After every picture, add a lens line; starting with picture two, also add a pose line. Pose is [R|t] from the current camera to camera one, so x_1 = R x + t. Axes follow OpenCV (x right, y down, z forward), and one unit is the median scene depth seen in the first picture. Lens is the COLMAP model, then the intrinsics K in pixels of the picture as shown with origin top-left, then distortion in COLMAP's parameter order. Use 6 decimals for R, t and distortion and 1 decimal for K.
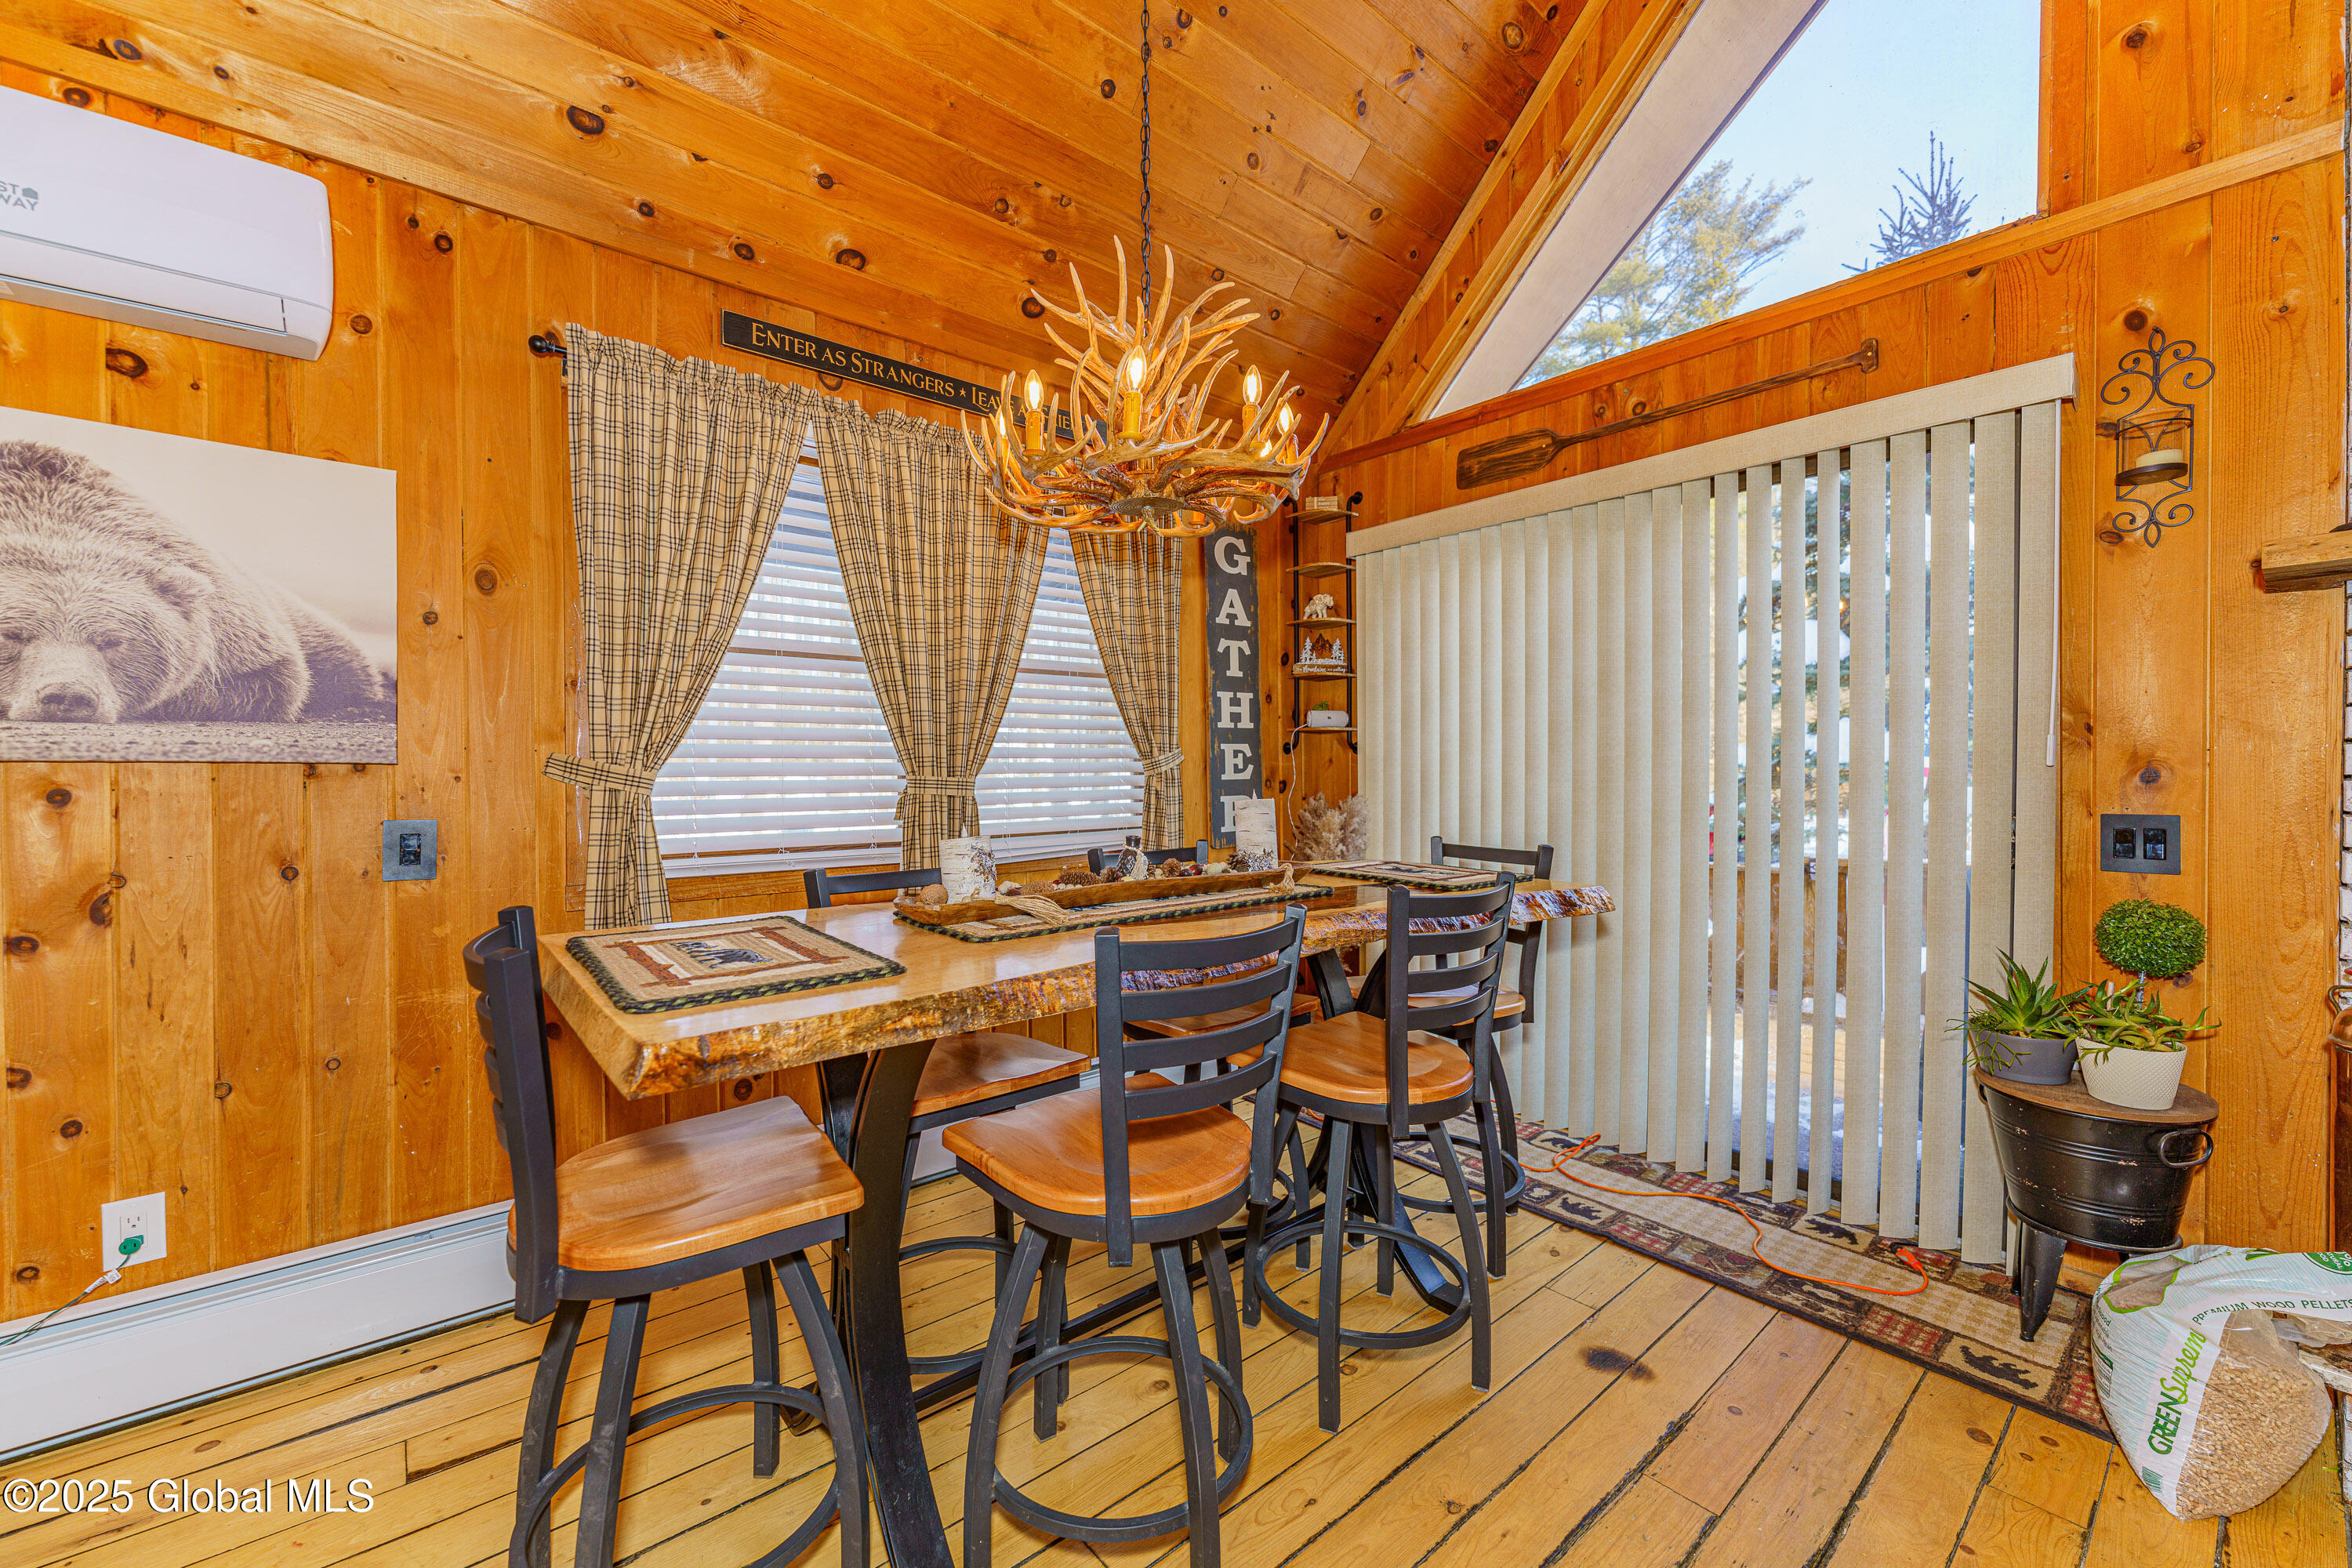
lens RADIAL K [[936.6, 0, 1175.0], [0, 936.6, 779.8], [0, 0, 1]] dist [0.002340, -0.000581]
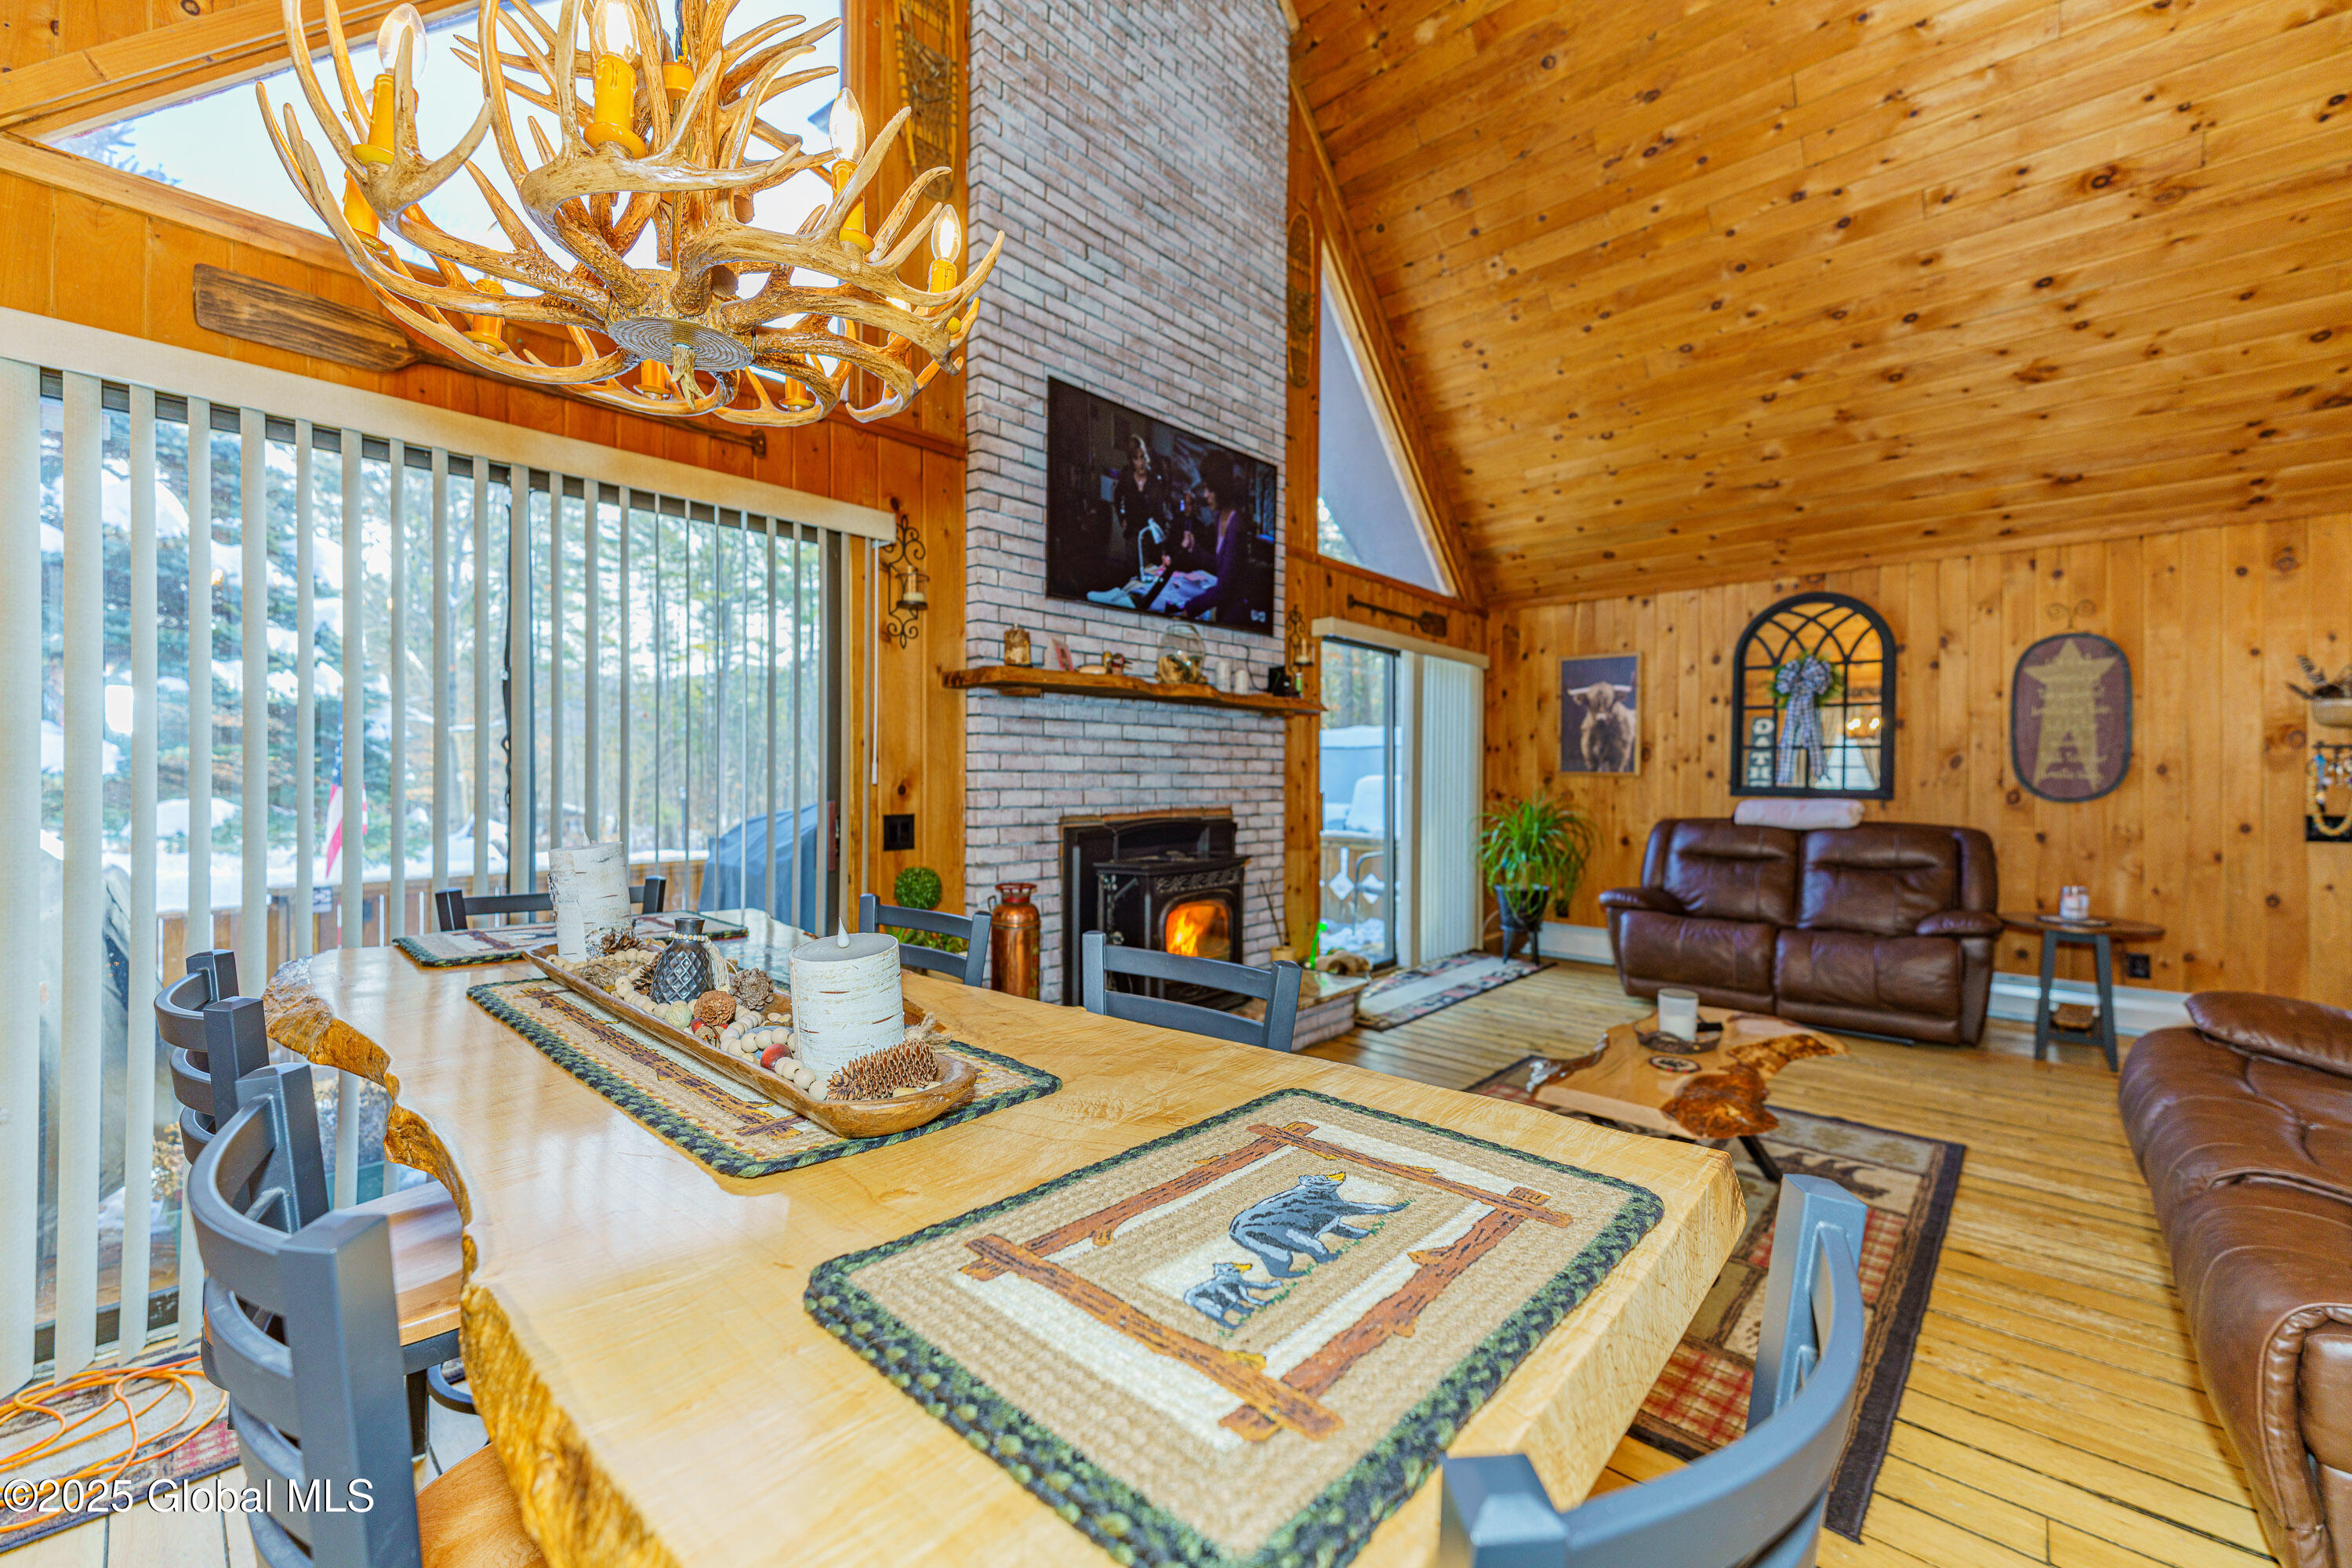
lens RADIAL K [[936.6, 0, 1175.0], [0, 936.6, 779.8], [0, 0, 1]] dist [0.002340, -0.000581]
pose [[-0.133182, -0.001769, 0.991090, -0.538815], [0.008691, 0.999958, 0.002953, -0.019041], [-0.991053, 0.009007, -0.133162, 0.649601]]
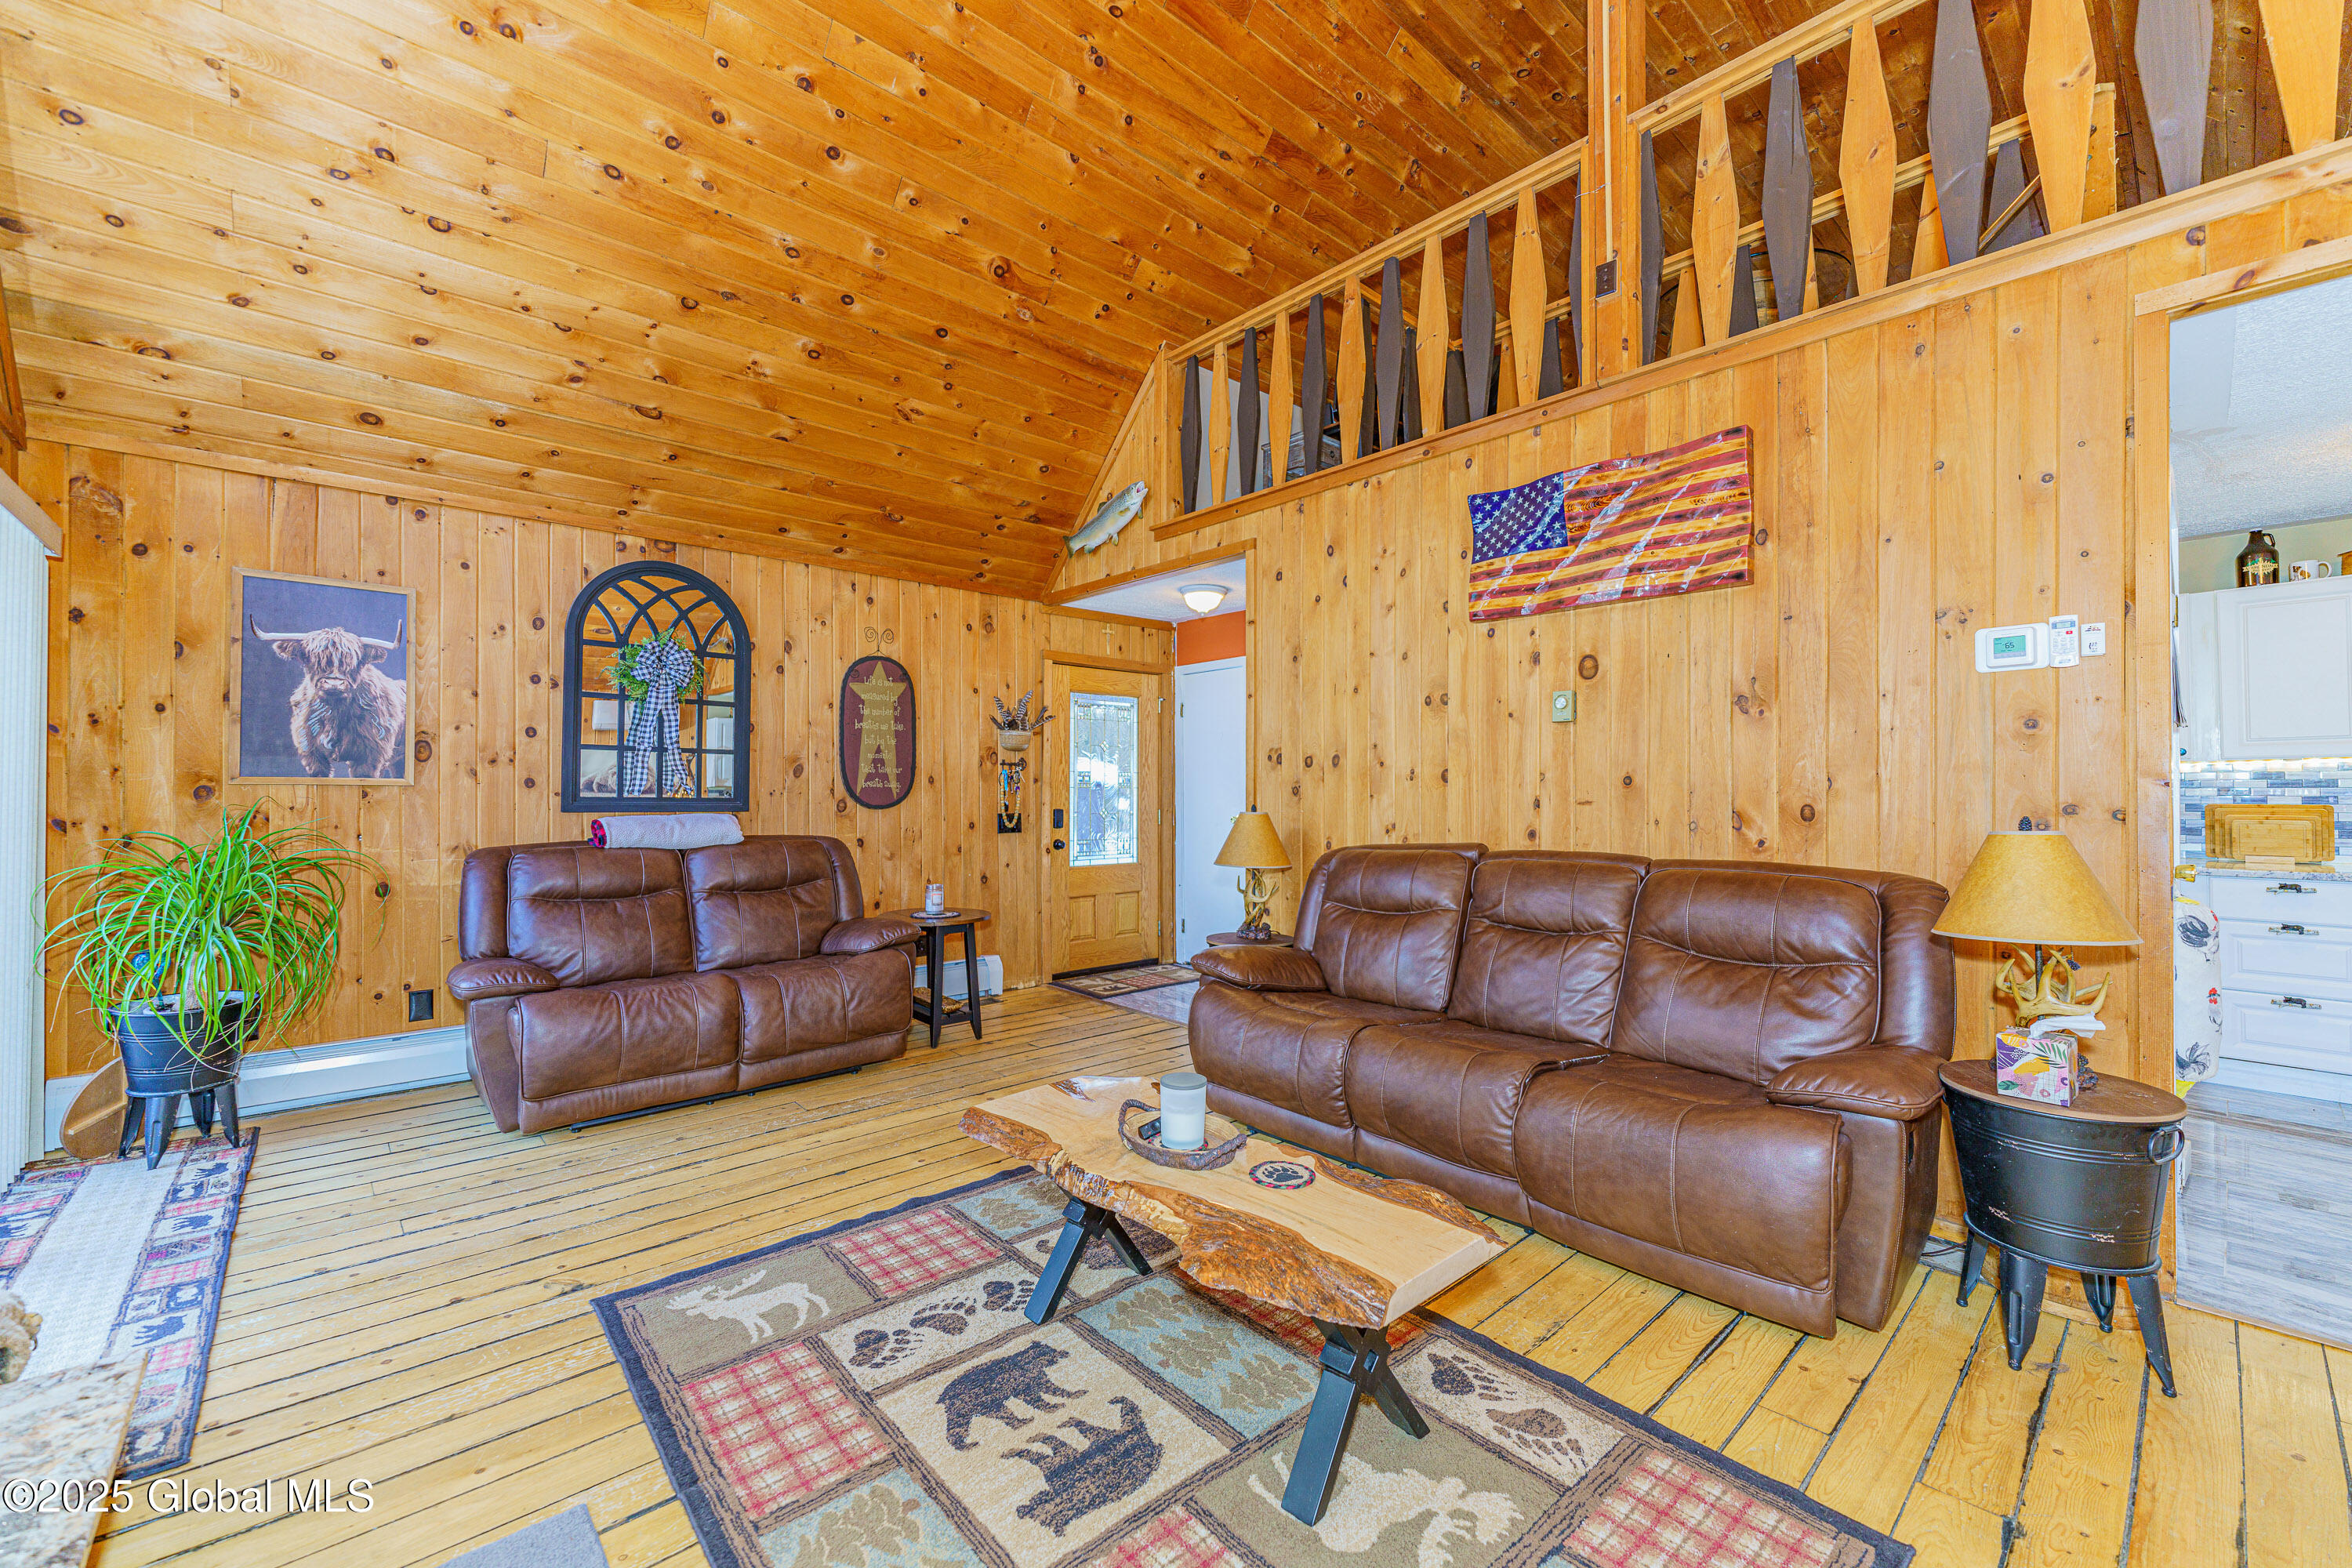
lens RADIAL K [[936.6, 0, 1175.0], [0, 936.6, 779.8], [0, 0, 1]] dist [0.002340, -0.000581]
pose [[-0.999339, 0.001305, -0.036343, 0.580867], [0.001256, 0.999998, 0.001376, -0.019184], [0.036345, 0.001329, -0.999338, 0.728574]]
